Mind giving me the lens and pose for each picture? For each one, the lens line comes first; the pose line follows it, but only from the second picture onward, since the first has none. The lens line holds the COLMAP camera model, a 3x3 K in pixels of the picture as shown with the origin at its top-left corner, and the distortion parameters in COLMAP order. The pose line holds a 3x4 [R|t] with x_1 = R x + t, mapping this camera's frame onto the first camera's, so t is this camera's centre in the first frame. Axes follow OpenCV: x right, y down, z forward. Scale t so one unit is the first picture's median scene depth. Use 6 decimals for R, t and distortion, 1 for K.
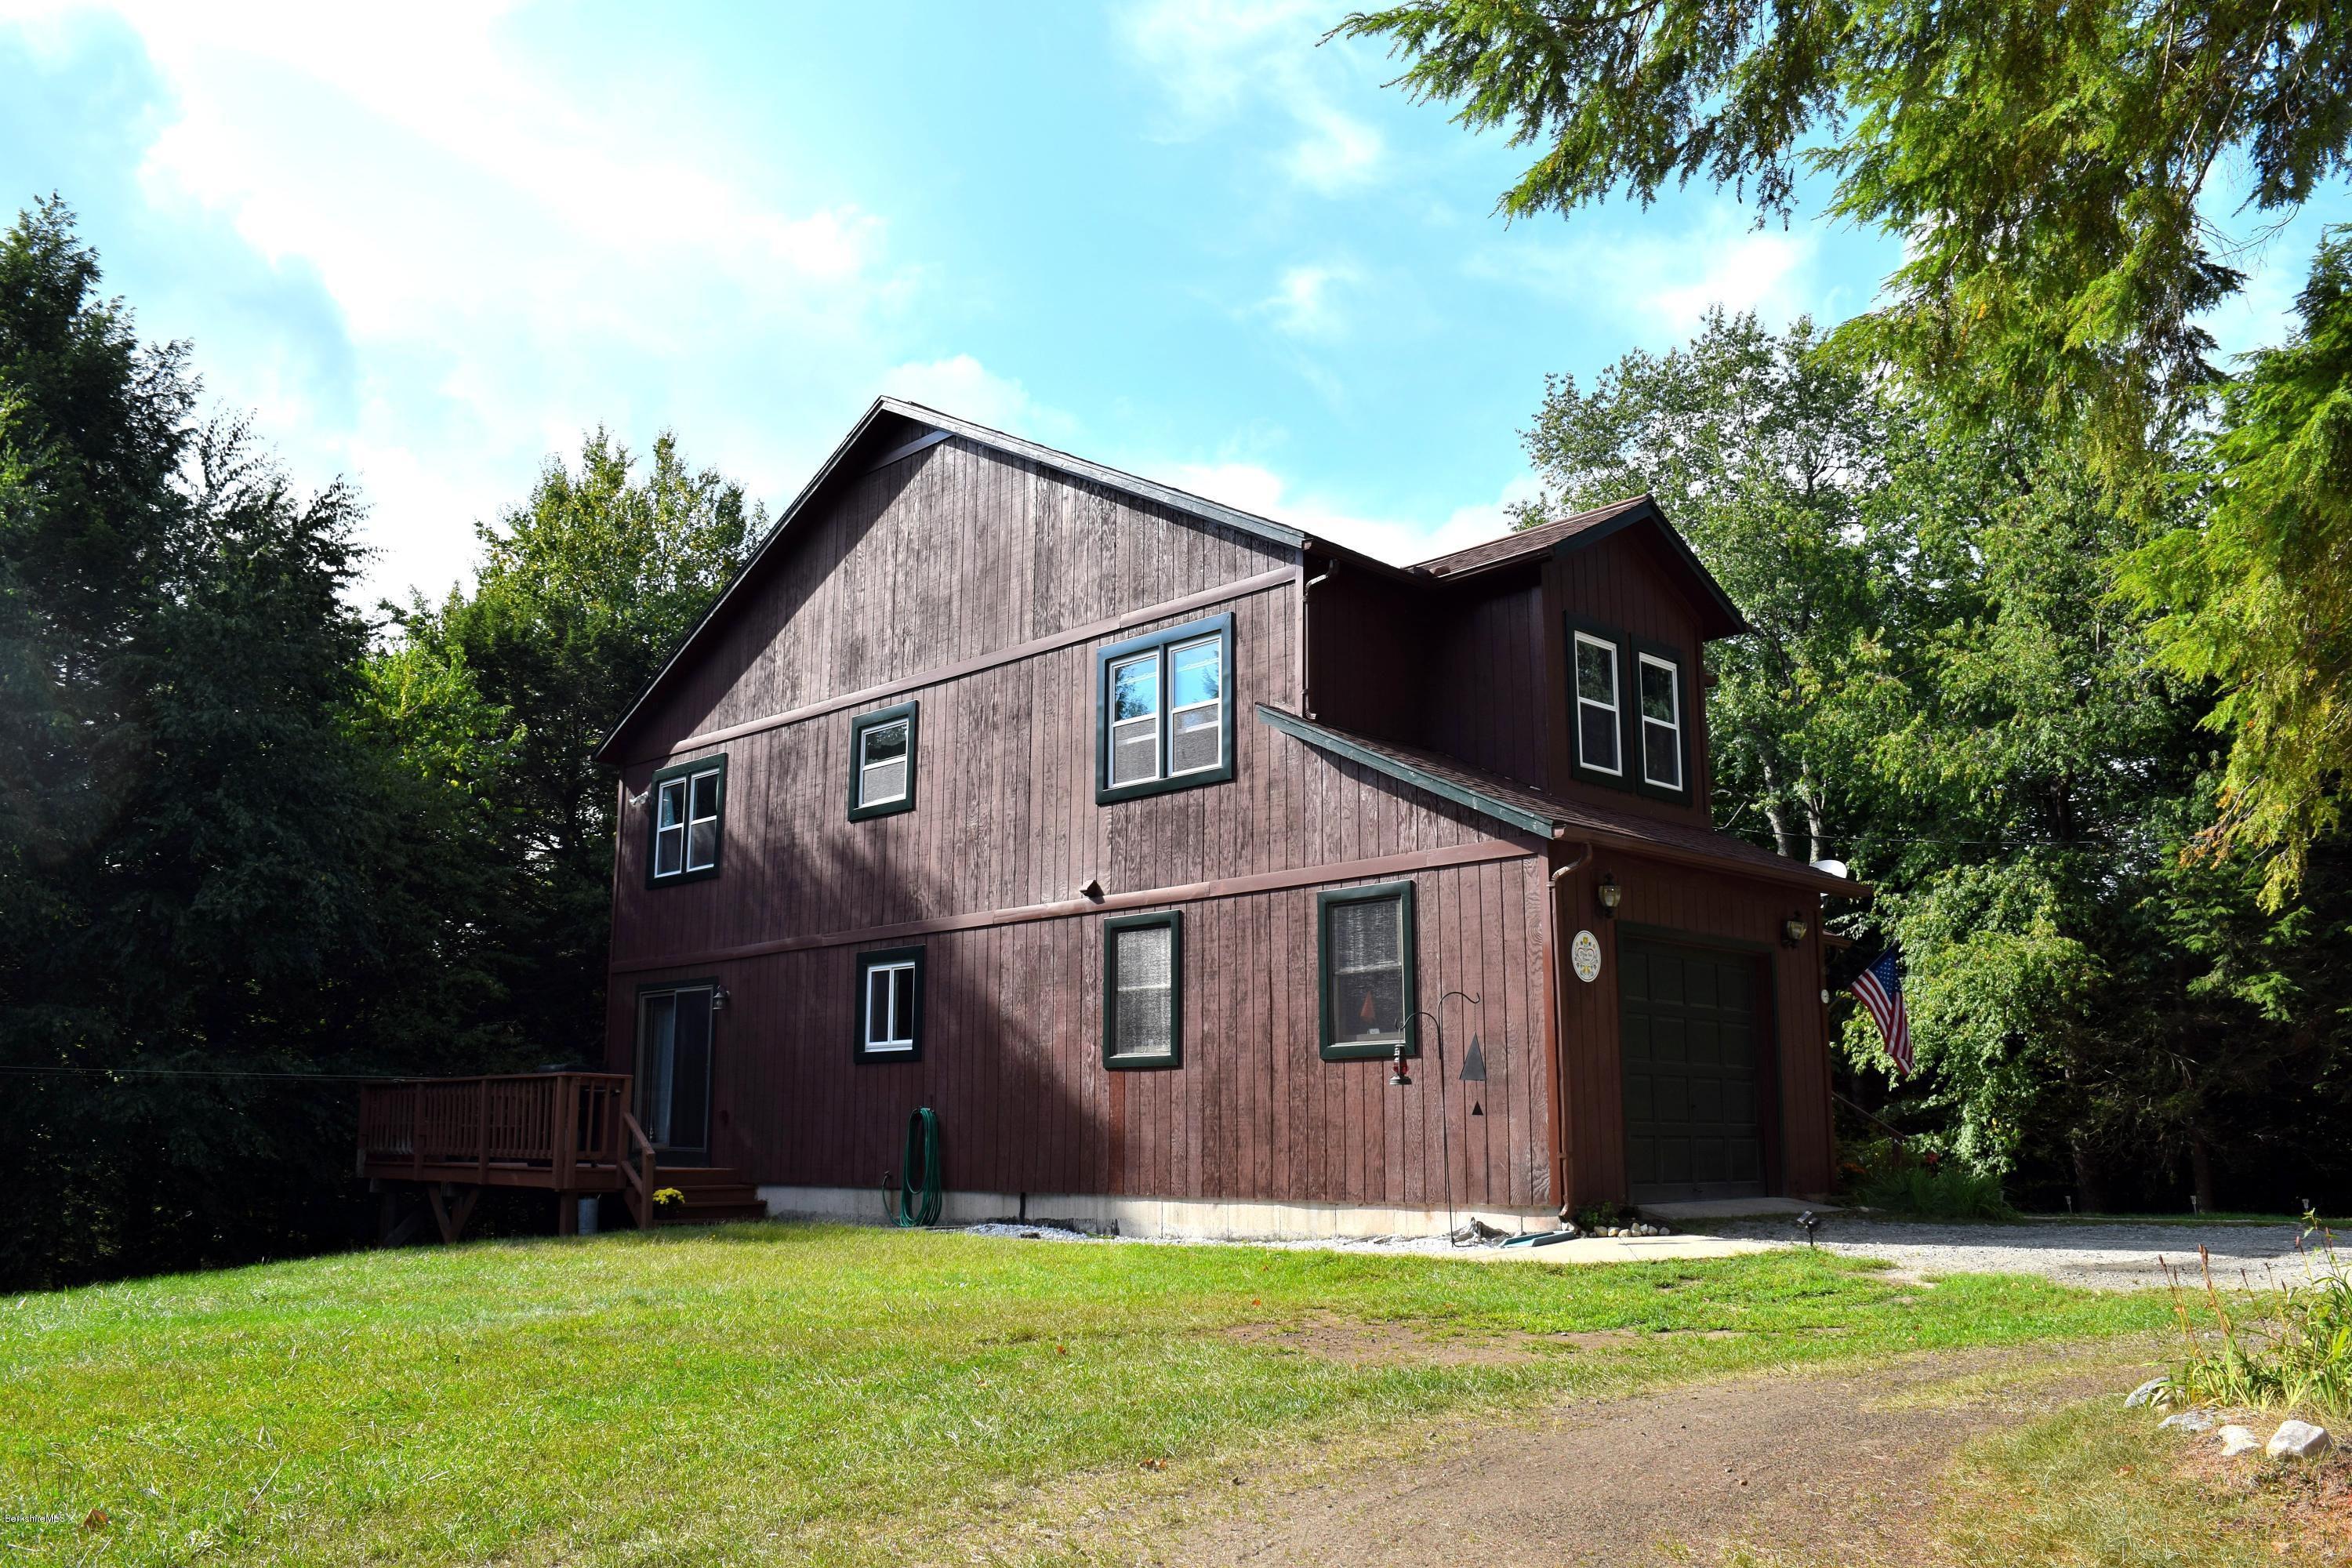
lens RADIAL K [[1844.0, 0, 1187.8], [0, 1844.0, 776.0], [0, 0, 1]] dist [-0.100726, 0.037473]
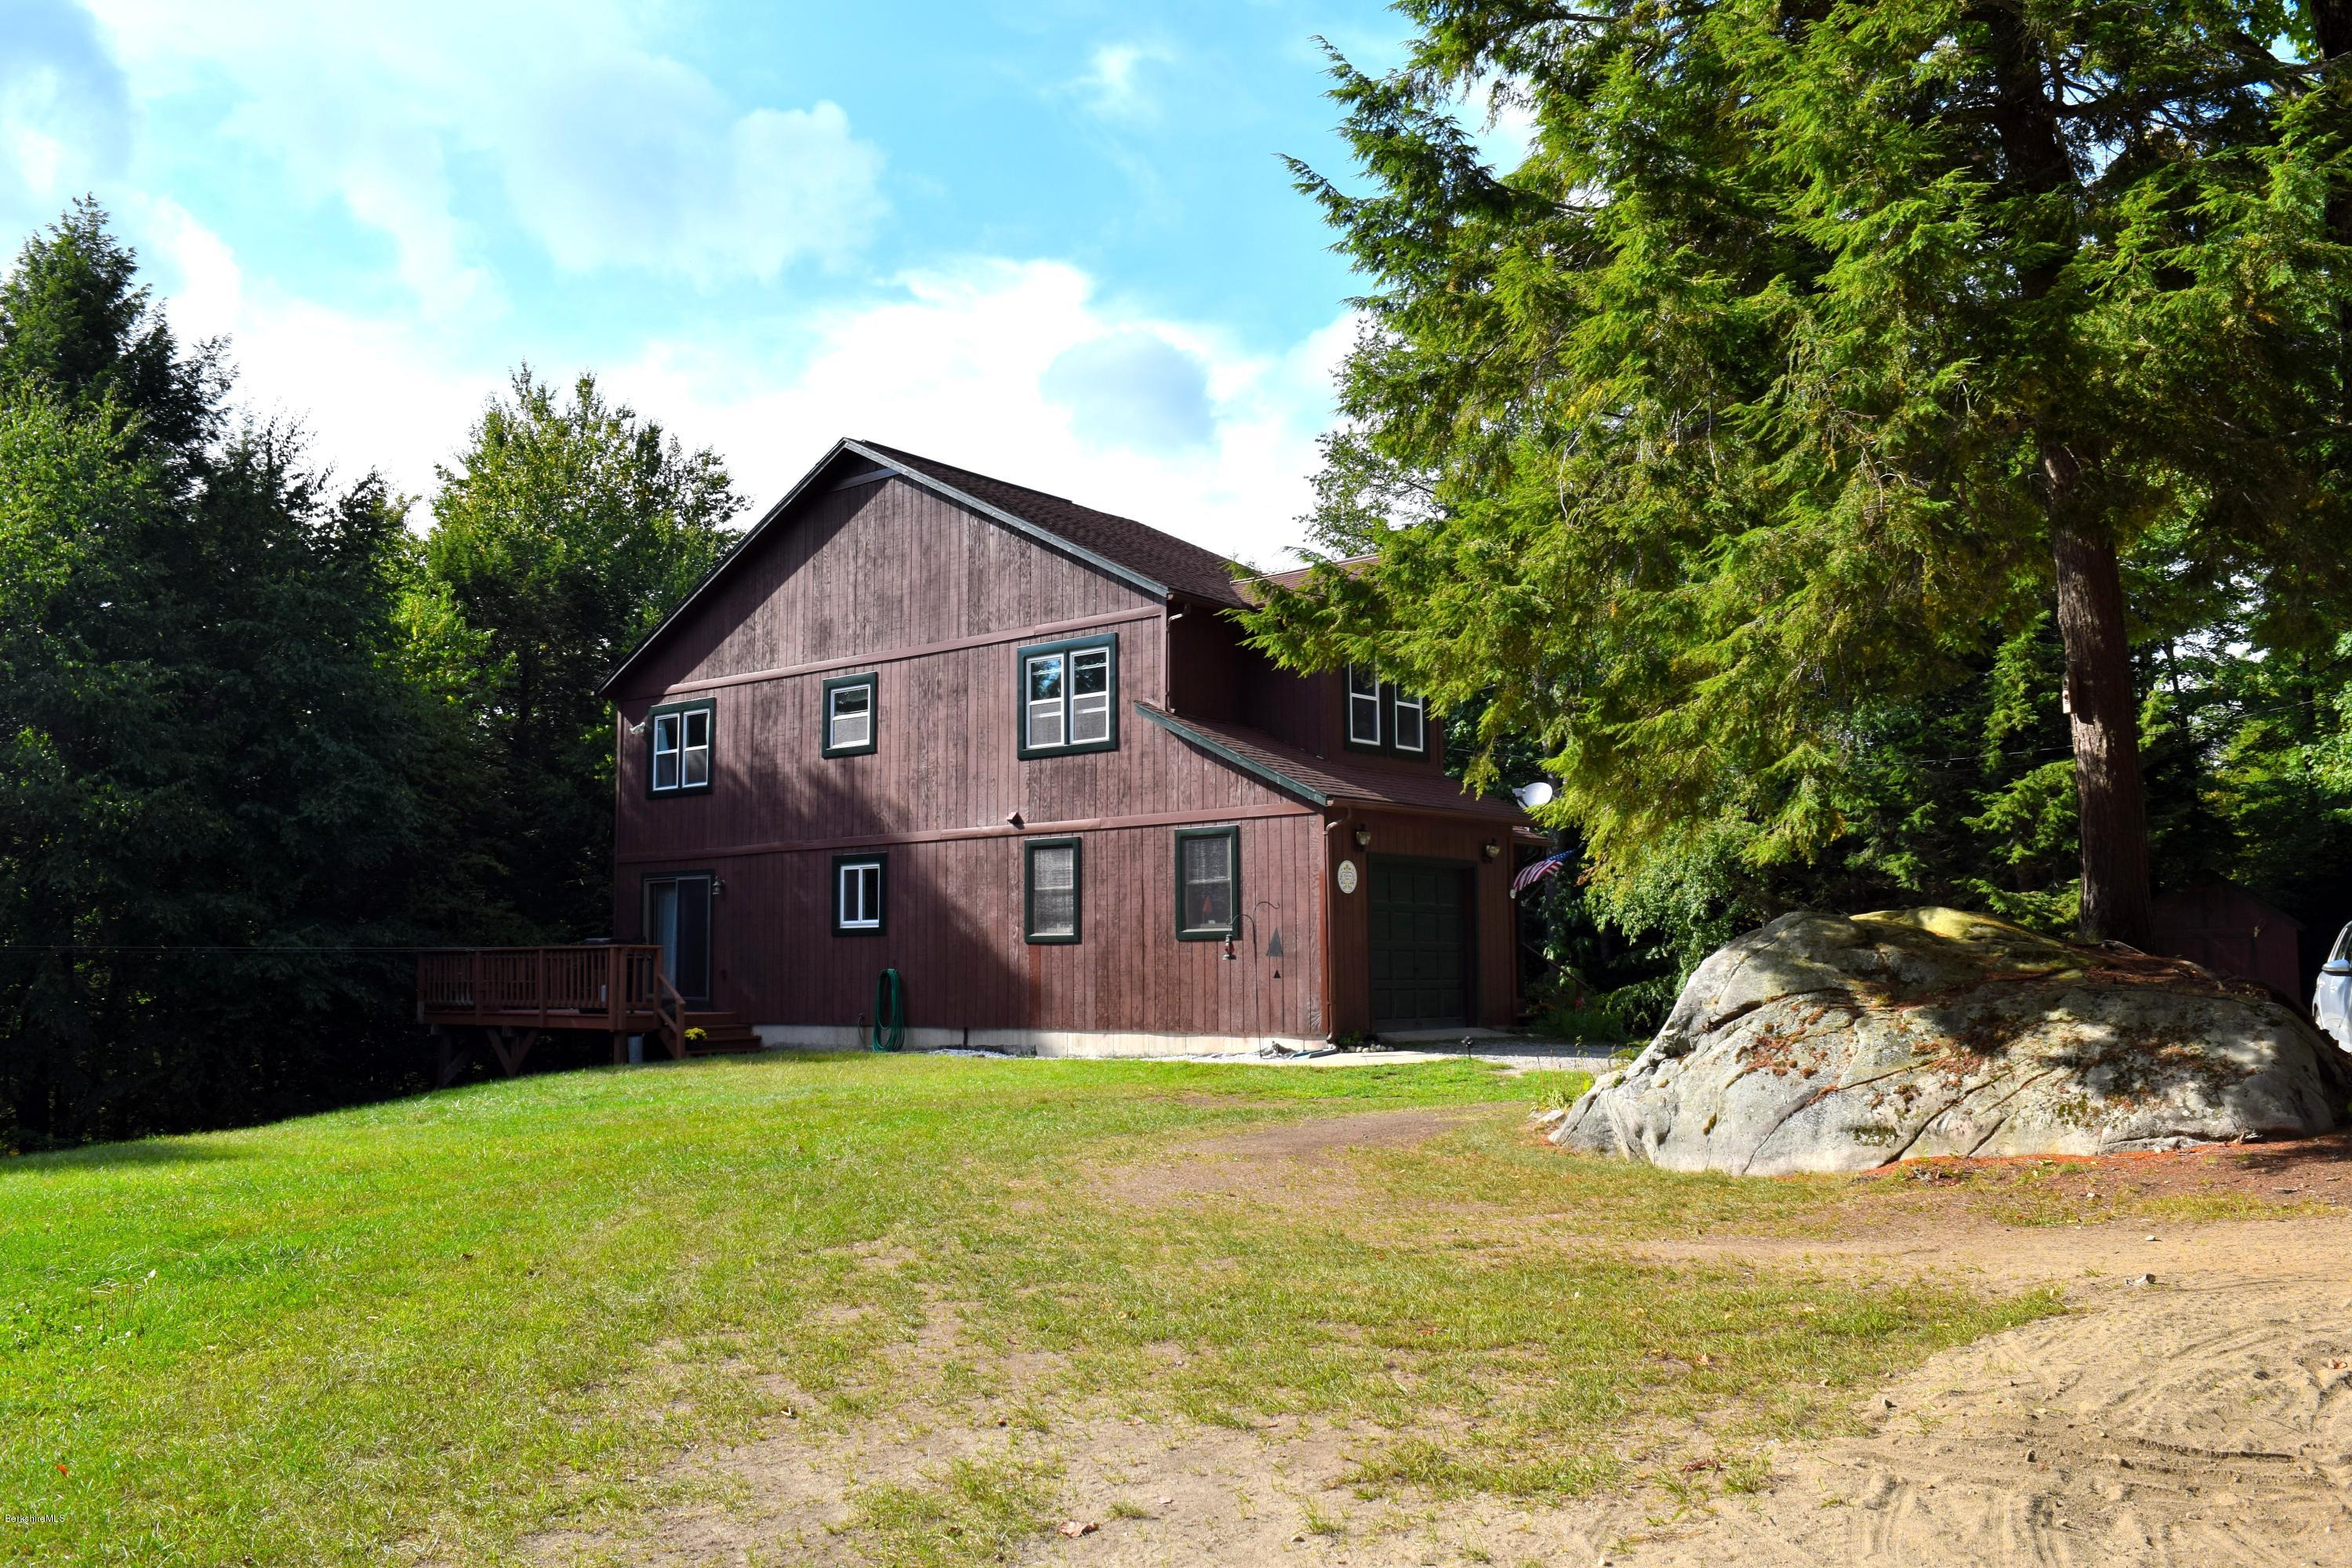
lens RADIAL K [[1844.0, 0, 1187.8], [0, 1844.0, 776.0], [0, 0, 1]] dist [-0.100726, 0.037473]
pose [[0.995106, 0.002376, 0.098785, -0.056343], [-0.011228, 0.995955, 0.089145, -0.095159], [-0.098173, -0.089818, 0.991108, -0.407868]]
